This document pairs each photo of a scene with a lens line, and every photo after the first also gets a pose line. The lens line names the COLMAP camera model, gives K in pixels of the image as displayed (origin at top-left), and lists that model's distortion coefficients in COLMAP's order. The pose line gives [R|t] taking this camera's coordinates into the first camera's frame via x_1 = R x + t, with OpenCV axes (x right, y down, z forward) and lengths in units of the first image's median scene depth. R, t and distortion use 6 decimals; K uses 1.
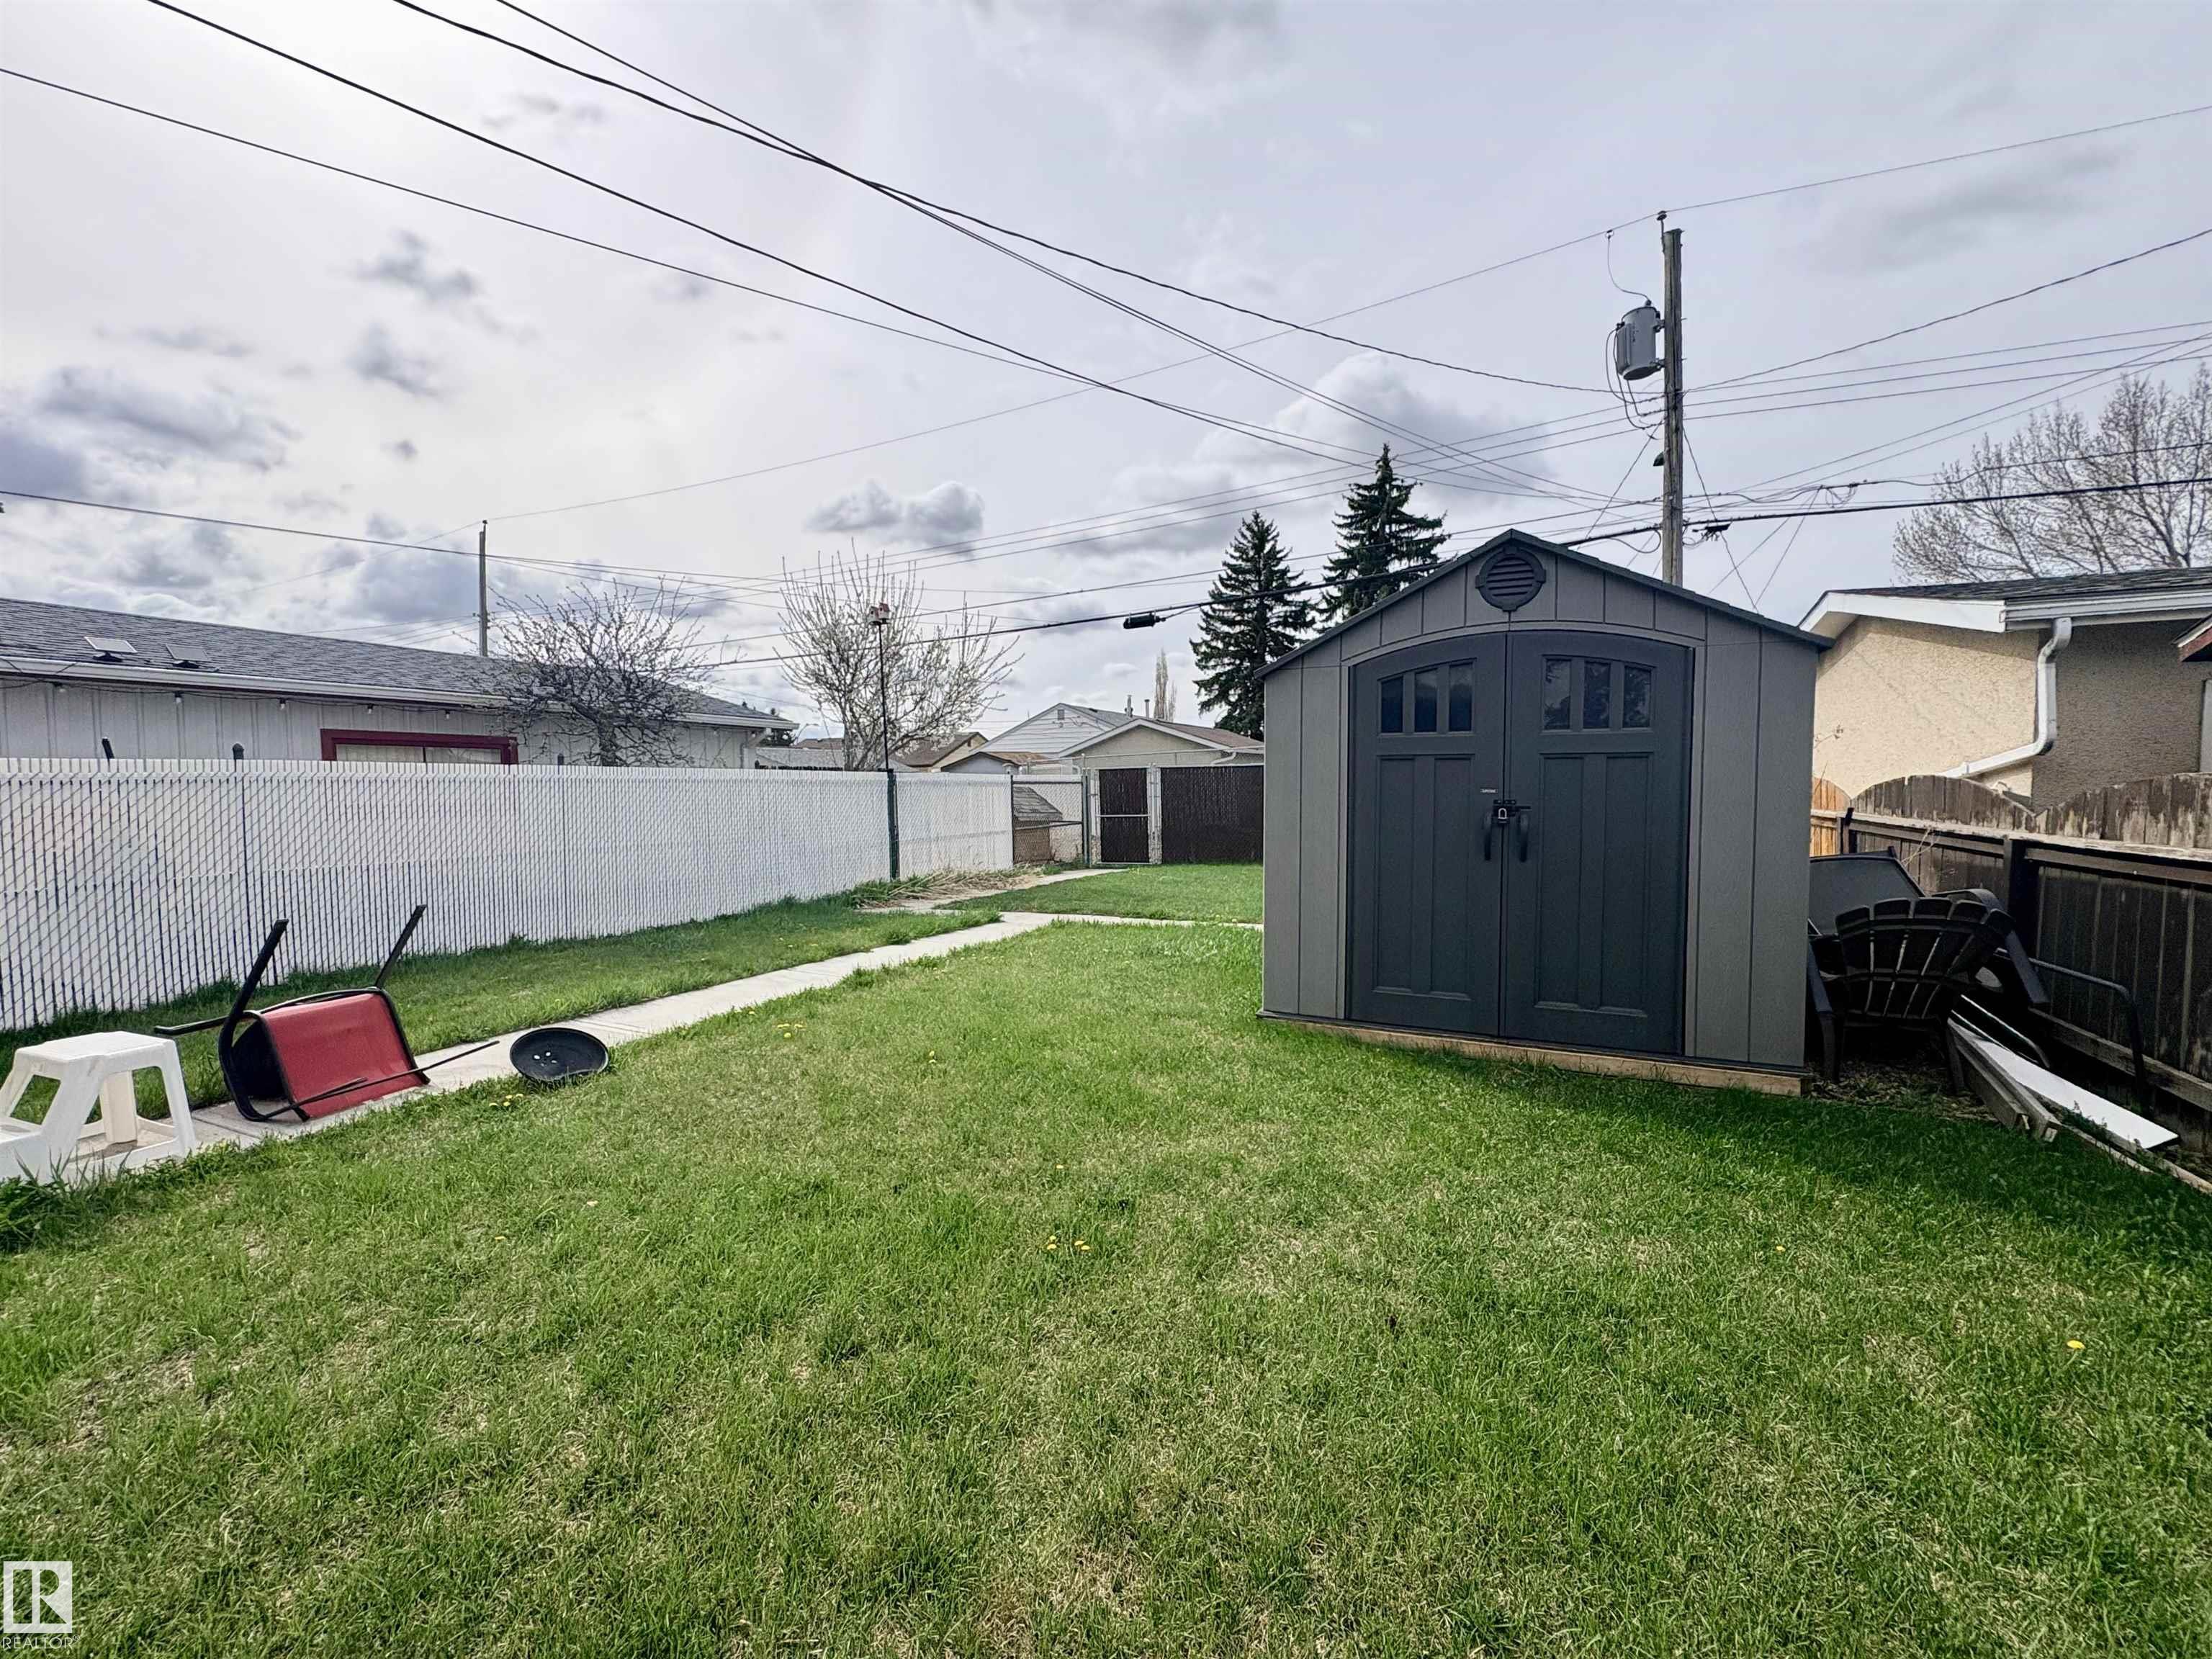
lens RADIAL K [[883.1, 0, 1102.0], [0, 883.1, 828.7], [0, 0, 1]] dist [0.001447, 0.000363]
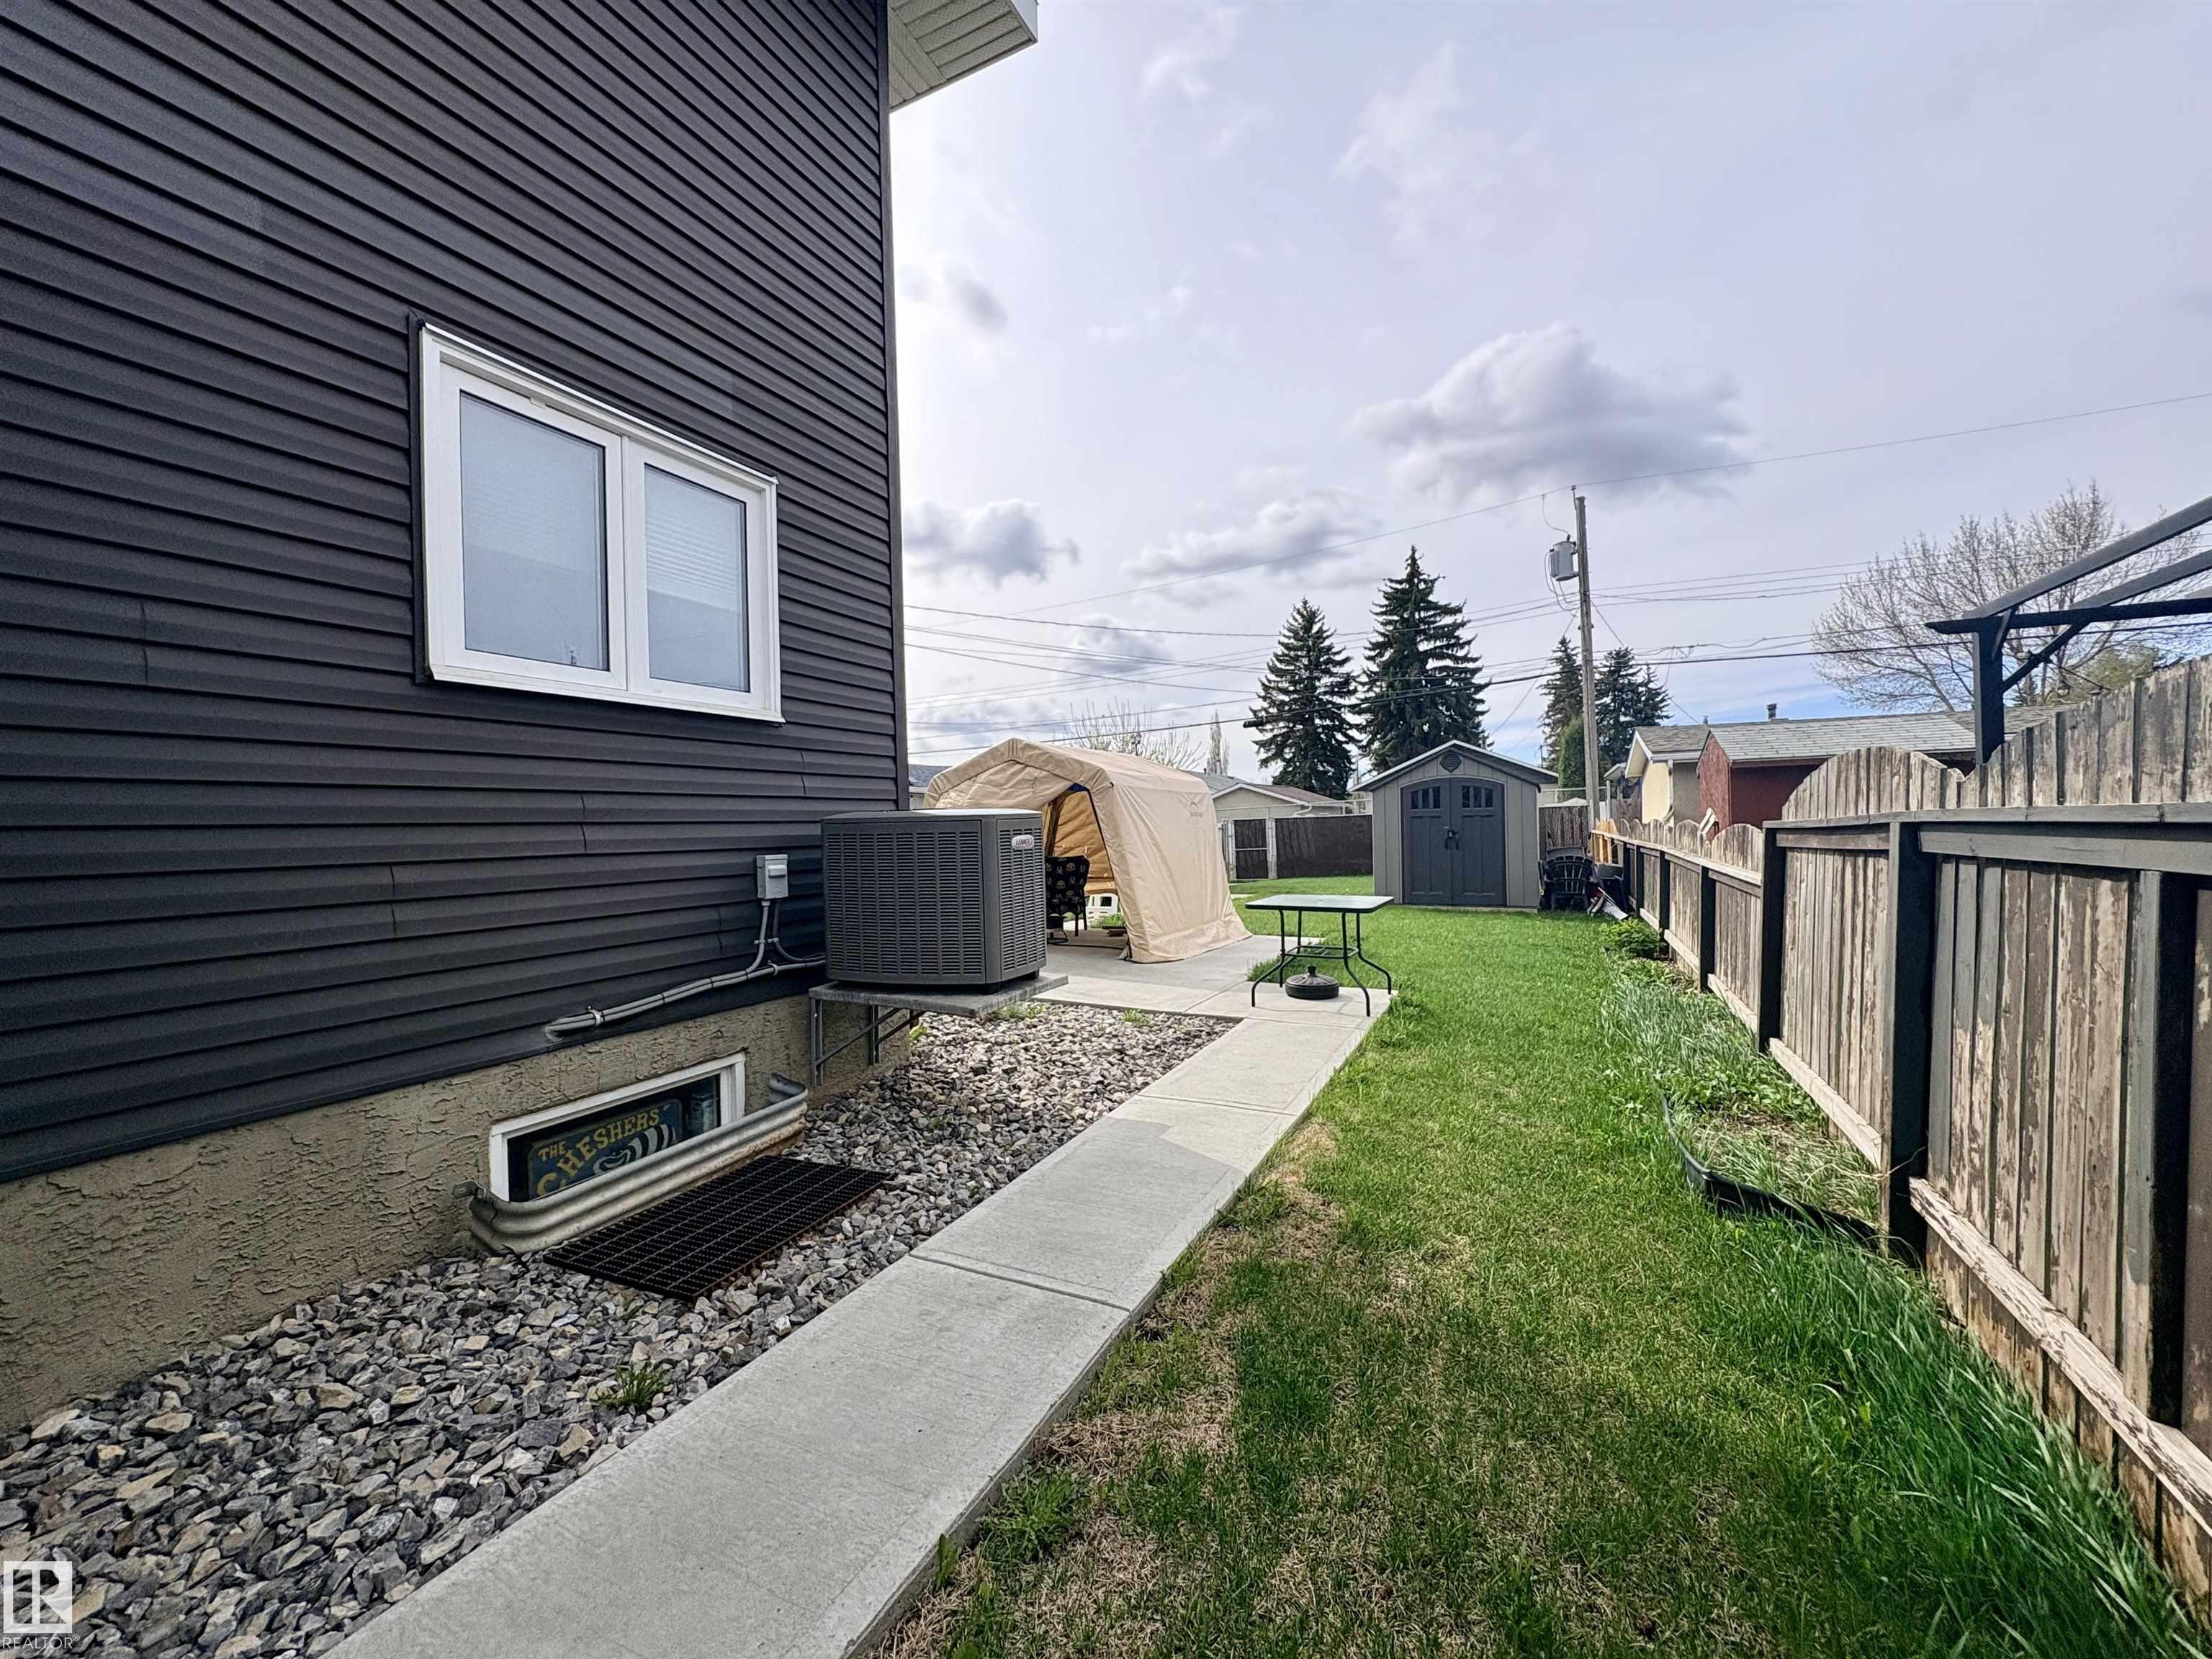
lens RADIAL K [[885.5, 0, 1110.5], [0, 885.5, 828.3], [0, 0, 1]] dist [0.001008, 0.000052]
pose [[0.999389, -0.015768, -0.031192, -0.059560], [0.014007, 0.998339, -0.055888, 0.010966], [0.032021, 0.055417, 0.997950, -0.196969]]
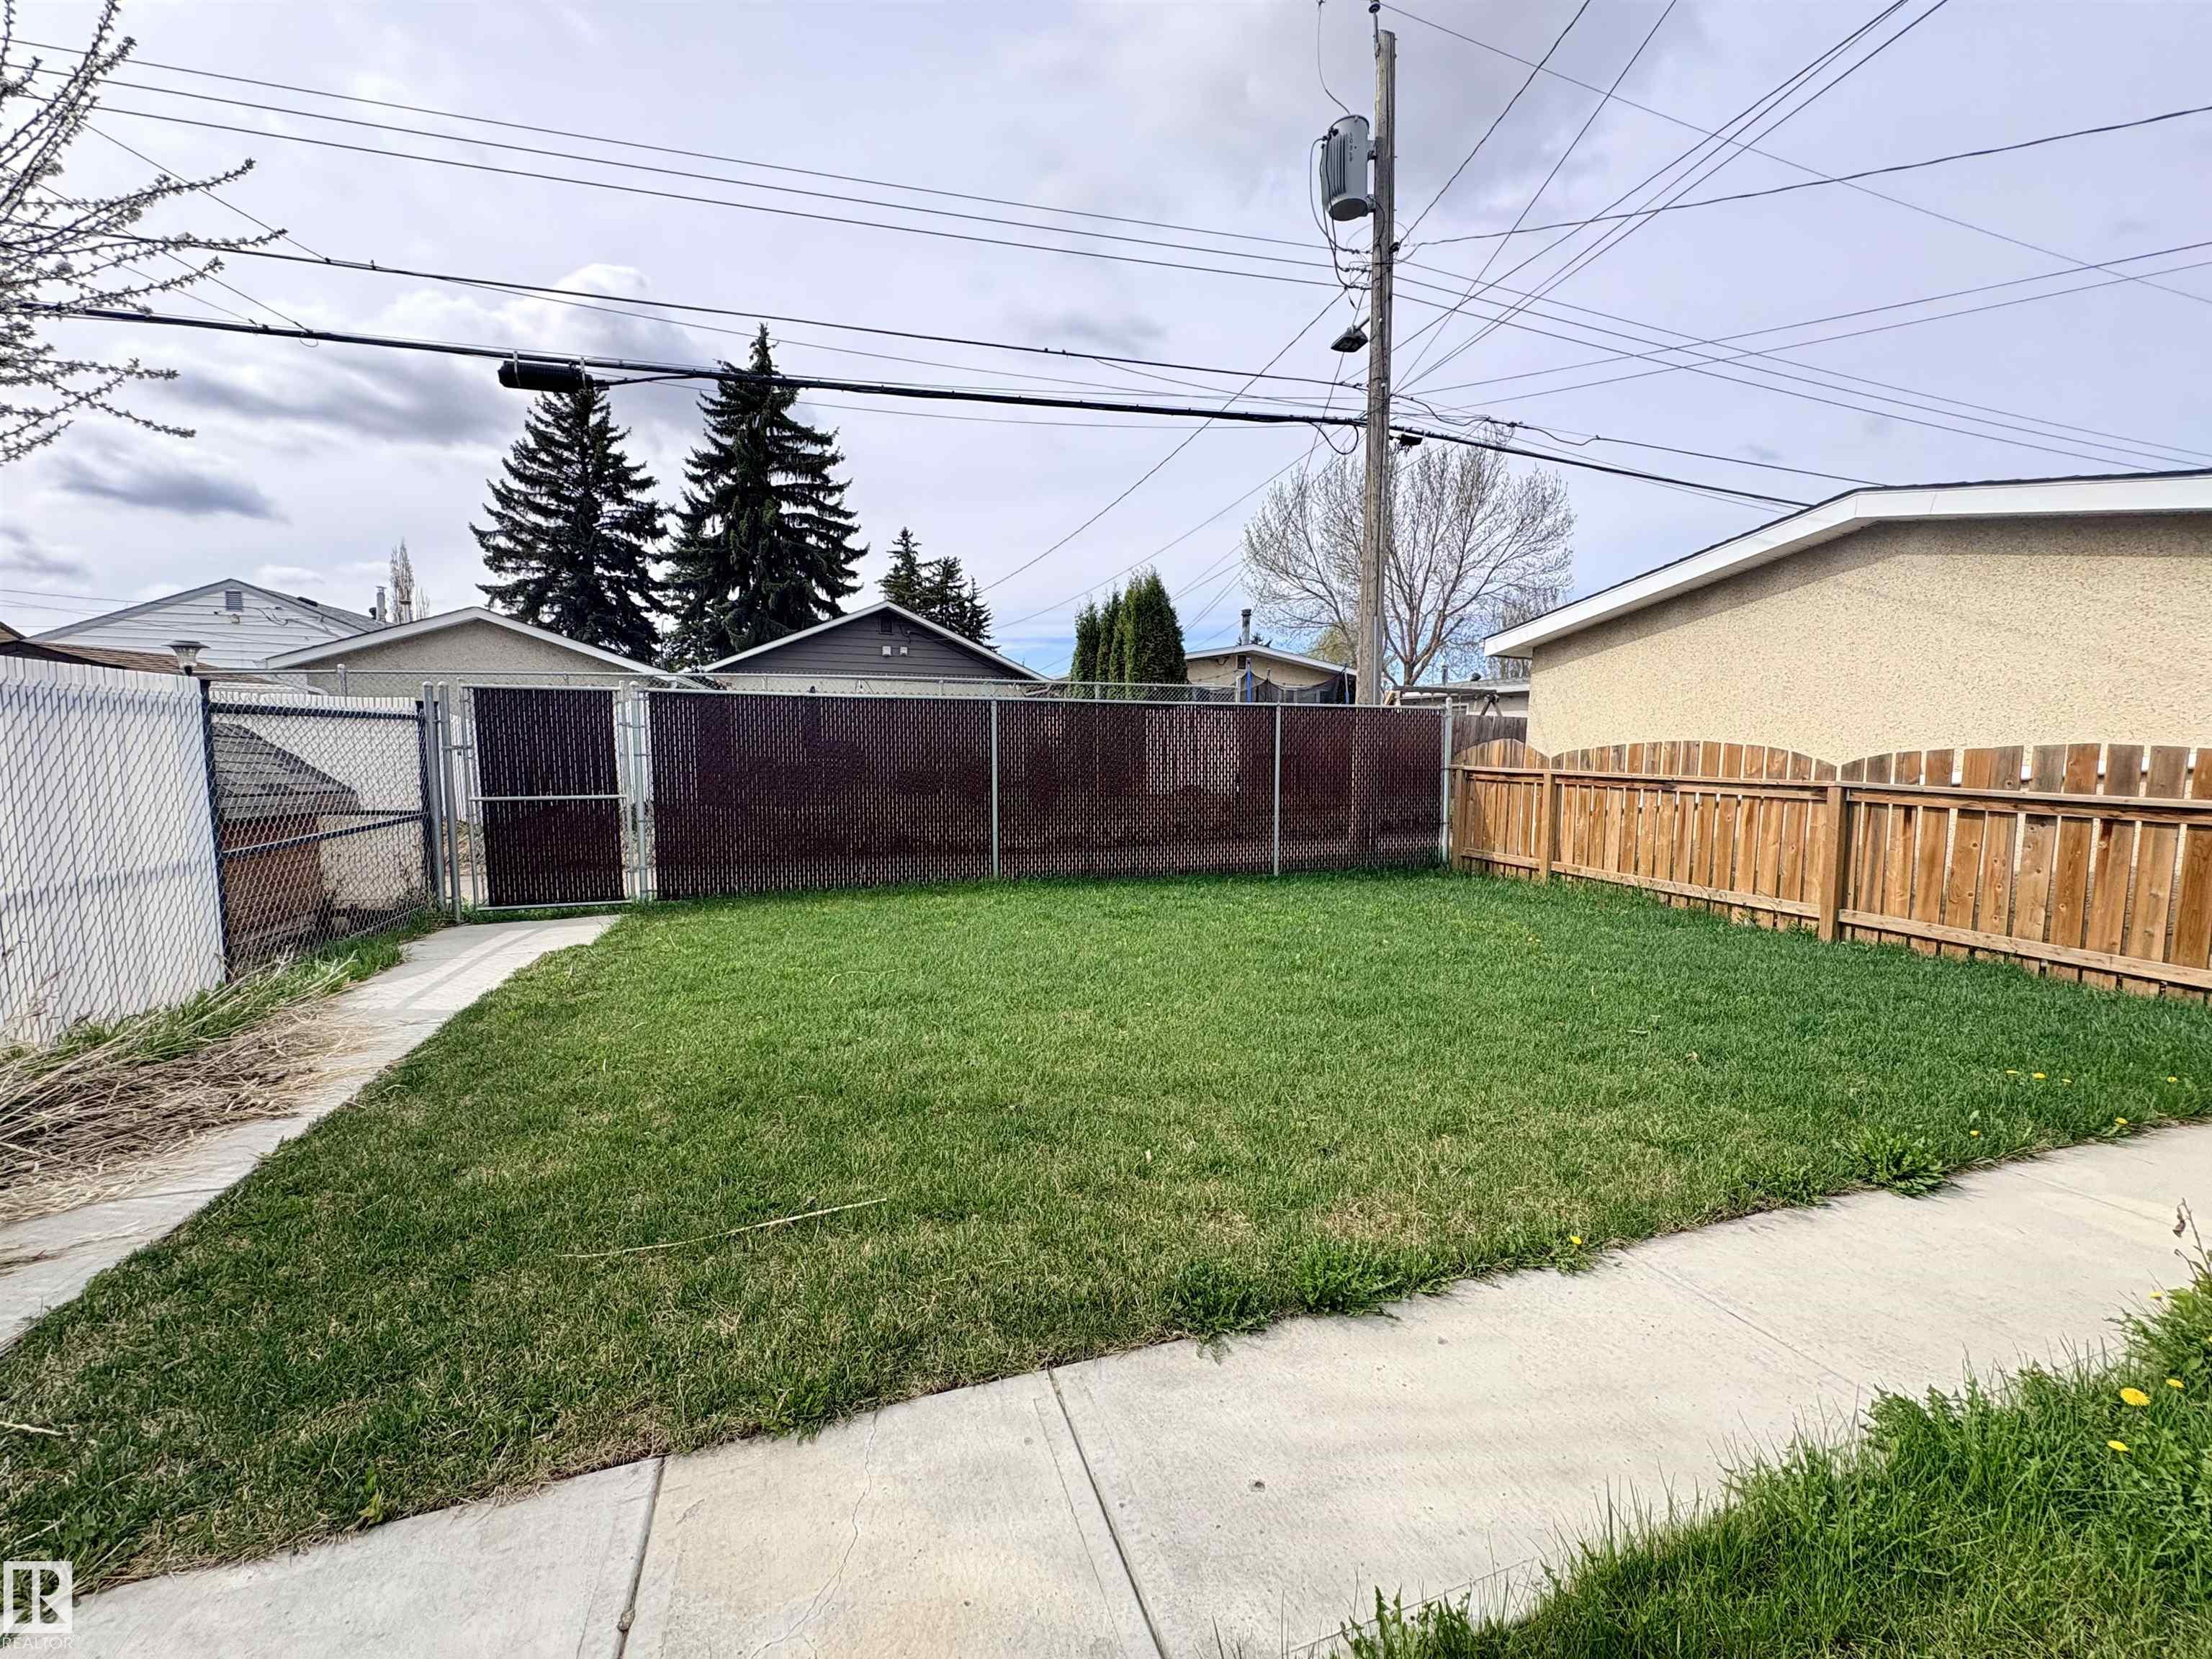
lens RADIAL K [[896.0, 0, 1108.1], [0, 896.0, 821.1], [0, 0, 1]] dist [0.001374, -0.000114]
pose [[0.731203, -0.033750, 0.681324, -0.025846], [0.009811, 0.999192, 0.038968, -0.006084], [-0.682089, -0.021809, 0.730944, 0.166751]]
